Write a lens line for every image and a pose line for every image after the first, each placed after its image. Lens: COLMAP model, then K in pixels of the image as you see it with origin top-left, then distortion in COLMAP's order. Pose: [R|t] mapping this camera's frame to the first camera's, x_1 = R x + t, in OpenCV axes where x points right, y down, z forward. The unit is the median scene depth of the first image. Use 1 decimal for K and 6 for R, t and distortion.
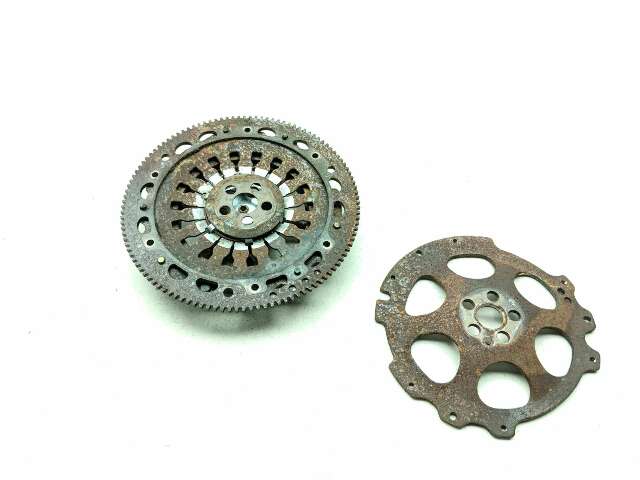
lens RADIAL K [[542.6, 0, 260.6], [0, 542.6, 240.2], [0, 0, 1]] dist [-0.042910, -0.058171]
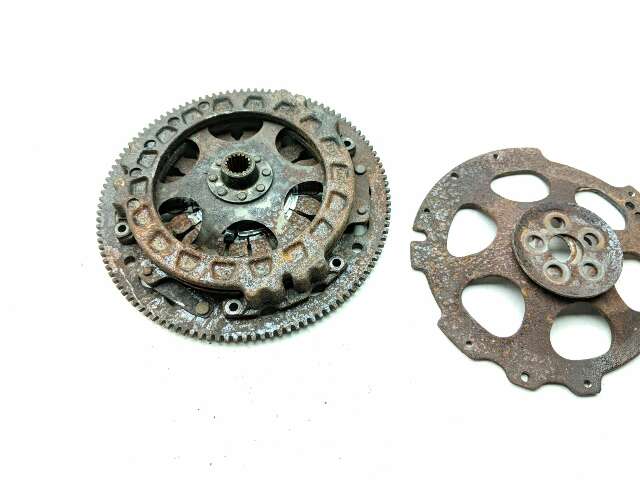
lens RADIAL K [[542.6, 0, 260.6], [0, 542.6, 240.2], [0, 0, 1]] dist [-0.042910, -0.058171]
pose [[0.990036, -0.125477, 0.063907, -0.058022], [0.115299, 0.982890, 0.143642, -0.033419], [-0.080837, -0.134842, 0.987564, 0.238597]]
